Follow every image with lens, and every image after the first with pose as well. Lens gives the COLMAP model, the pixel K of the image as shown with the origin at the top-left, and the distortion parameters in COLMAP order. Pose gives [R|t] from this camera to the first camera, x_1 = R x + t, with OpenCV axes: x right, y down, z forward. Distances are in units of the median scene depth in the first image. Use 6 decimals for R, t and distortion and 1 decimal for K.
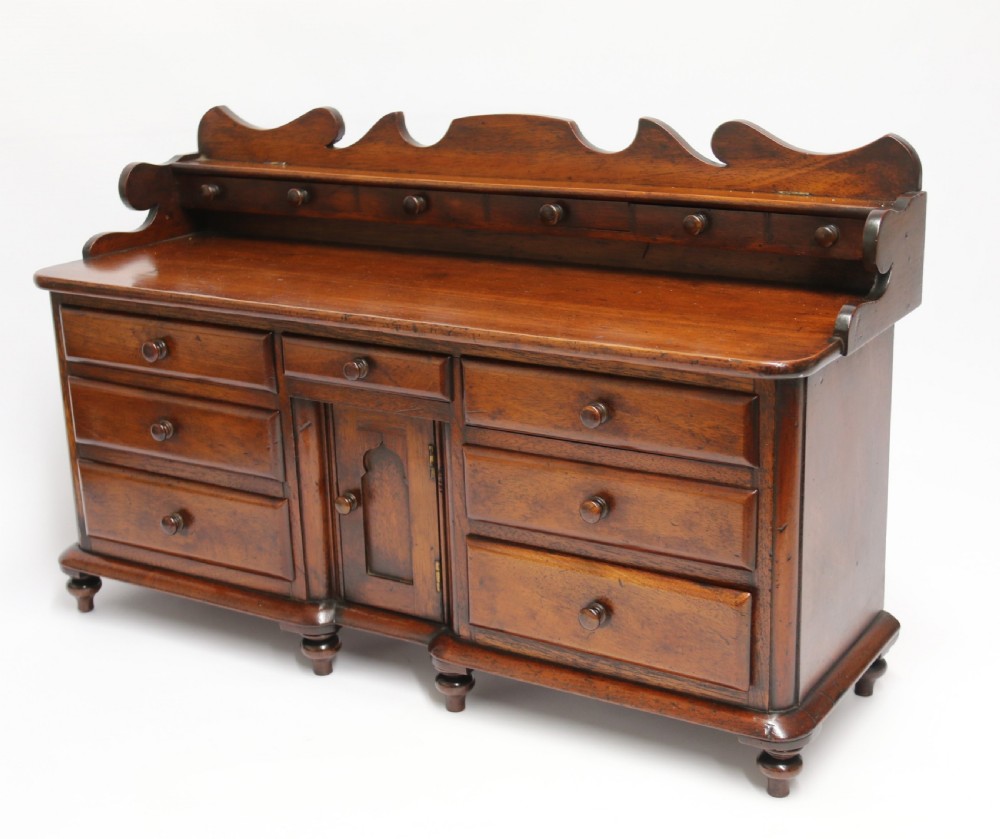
lens RADIAL K [[1538.6, 0, 566.7], [0, 1538.6, 400.6], [0, 0, 1]] dist [-0.011721, 0.000000]
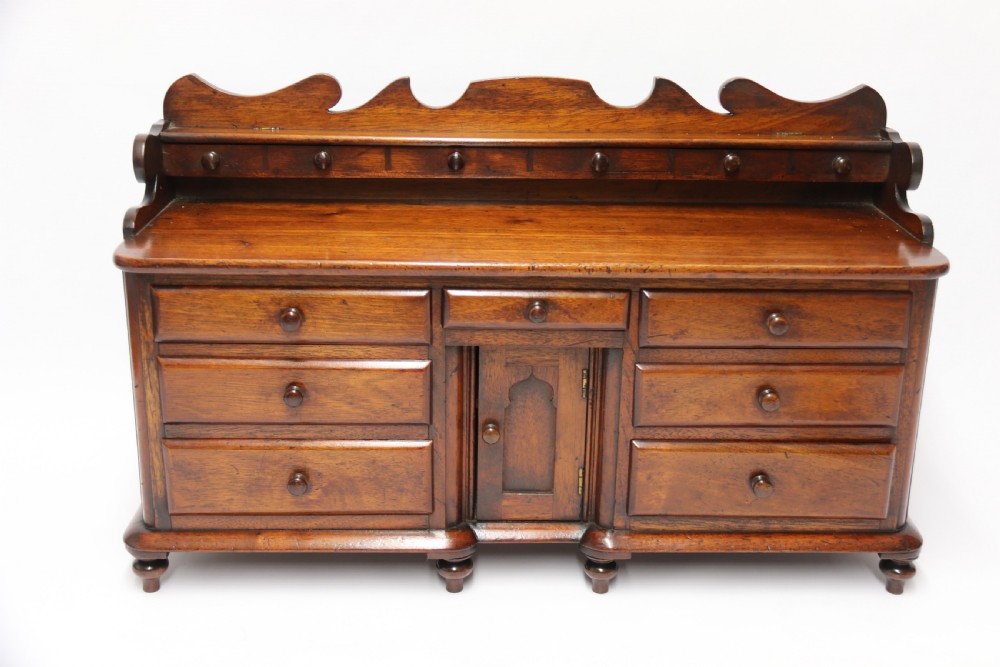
lens RADIAL K [[1236.2, 0, 523.6], [0, 1236.2, 327.7], [0, 0, 1]] dist [0.030543, 0.000000]
pose [[0.850431, -0.131534, 0.509377, -0.578170], [0.112897, 0.991312, 0.067495, -0.067995], [-0.513829, 0.000107, 0.857892, 0.223921]]
